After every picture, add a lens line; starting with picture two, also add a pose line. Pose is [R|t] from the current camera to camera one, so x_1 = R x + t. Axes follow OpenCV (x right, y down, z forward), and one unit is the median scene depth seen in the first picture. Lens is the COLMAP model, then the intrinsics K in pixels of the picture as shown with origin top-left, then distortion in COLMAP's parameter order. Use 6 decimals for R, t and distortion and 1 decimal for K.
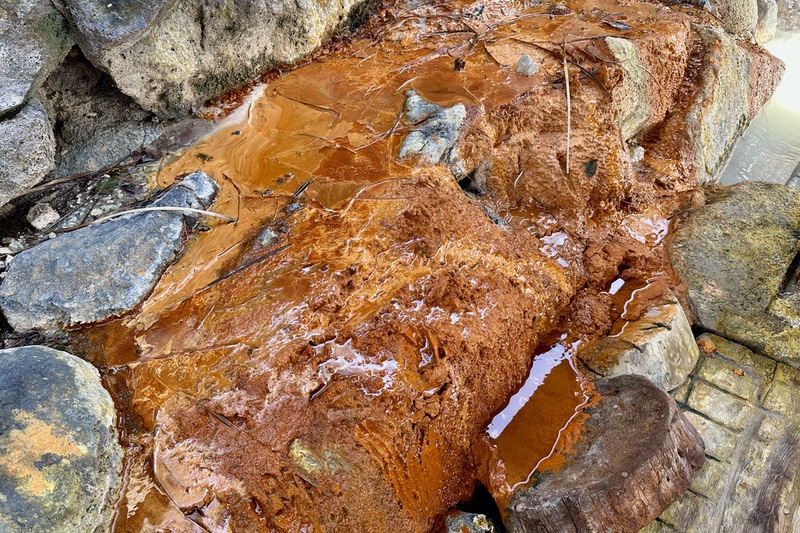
lens RADIAL K [[573.0, 0, 400.0], [0, 573.0, 266.5], [0, 0, 1]] dist [-0.005136, -0.004027]
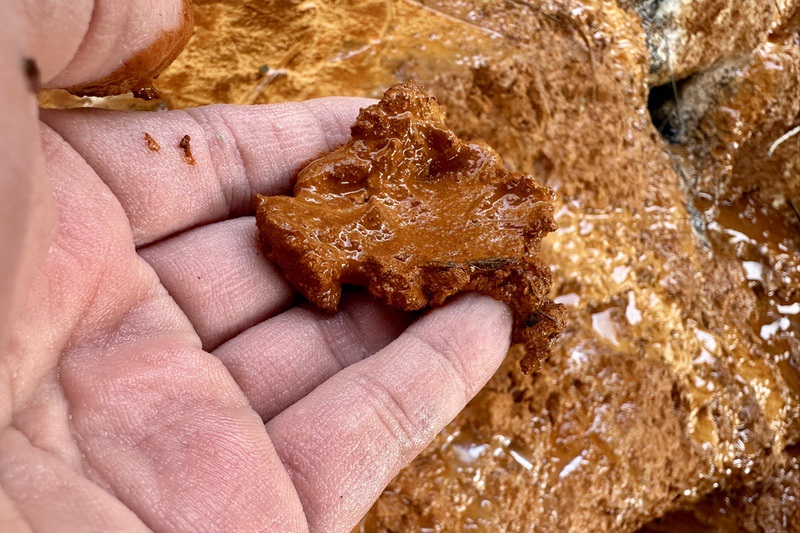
lens RADIAL K [[479.3, 0, 397.5], [0, 479.3, 290.1], [0, 0, 1]] dist [0.002814, 0.000345]
pose [[0.897966, 0.430751, -0.090058, 0.044129], [-0.408912, 0.892367, 0.190975, -0.014425], [0.162628, -0.134663, 0.977455, 0.686786]]
